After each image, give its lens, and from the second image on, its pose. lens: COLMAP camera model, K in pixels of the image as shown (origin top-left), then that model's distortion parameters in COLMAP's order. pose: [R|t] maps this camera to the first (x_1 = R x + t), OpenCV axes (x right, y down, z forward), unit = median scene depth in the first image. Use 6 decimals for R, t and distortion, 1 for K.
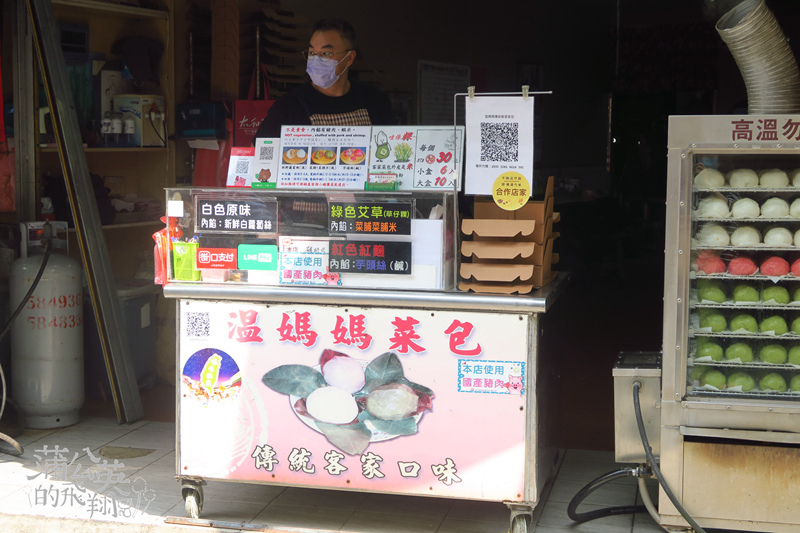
lens RADIAL K [[1200.5, 0, 399.2], [0, 1200.5, 266.8], [0, 0, 1]] dist [-0.028184, 0.000000]
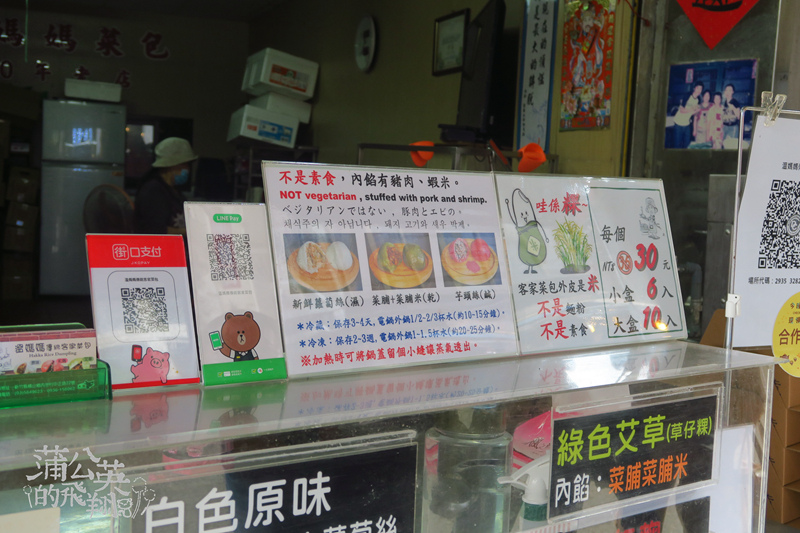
lens RADIAL K [[1011.7, 0, 401.0], [0, 1011.7, 264.2], [0, 0, 1]] dist [-0.018595, 0.000000]
pose [[0.650461, -0.047963, 0.758024, -0.272619], [0.033097, 0.998846, 0.034799, -0.101579], [-0.758818, 0.002453, 0.651298, 0.823888]]
